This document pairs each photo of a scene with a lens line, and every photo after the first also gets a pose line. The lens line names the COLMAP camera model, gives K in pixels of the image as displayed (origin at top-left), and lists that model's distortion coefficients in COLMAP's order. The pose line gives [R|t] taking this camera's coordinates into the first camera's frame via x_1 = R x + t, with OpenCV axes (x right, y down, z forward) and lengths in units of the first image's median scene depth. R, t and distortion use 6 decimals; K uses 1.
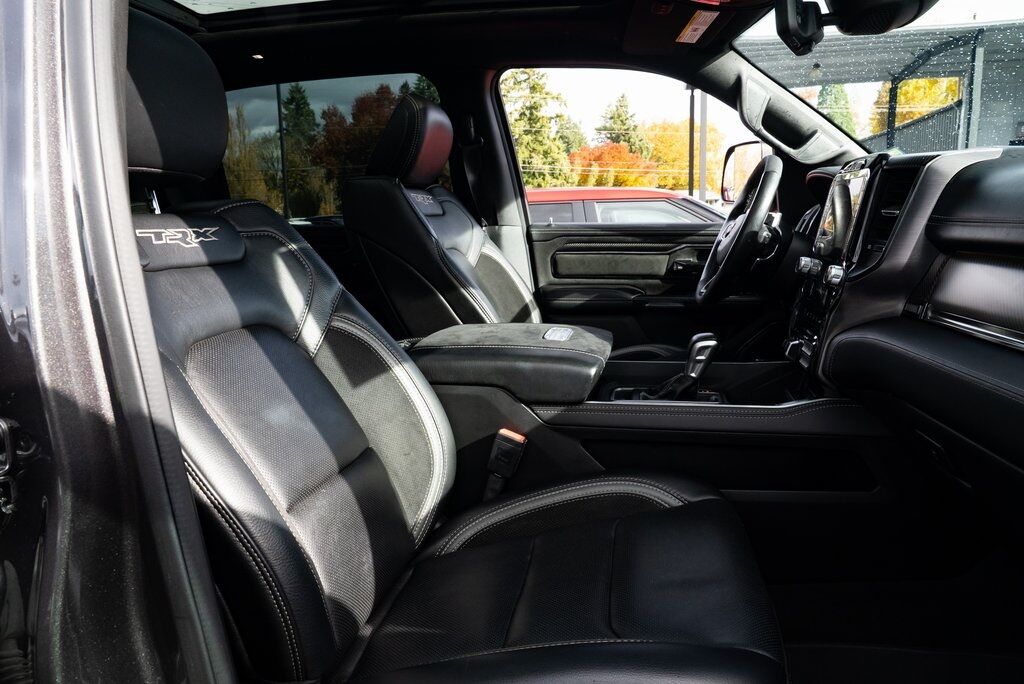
lens RADIAL K [[694.1, 0, 512.0], [0, 694.1, 342.0], [0, 0, 1]] dist [-0.036129, 0.026115]
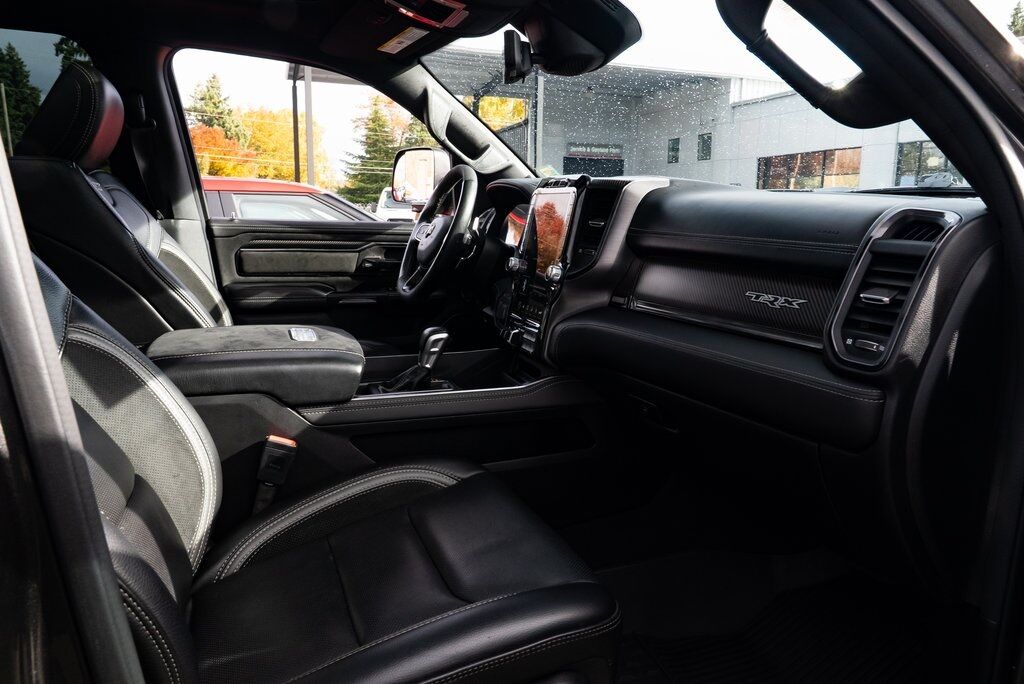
lens RADIAL K [[694.1, 0, 512.0], [0, 694.1, 342.0], [0, 0, 1]] dist [-0.036129, 0.026115]
pose [[0.852230, -0.057291, 0.520020, -0.187189], [0.052275, 0.998337, 0.024317, -0.009216], [-0.520548, 0.006460, 0.853808, 0.002725]]
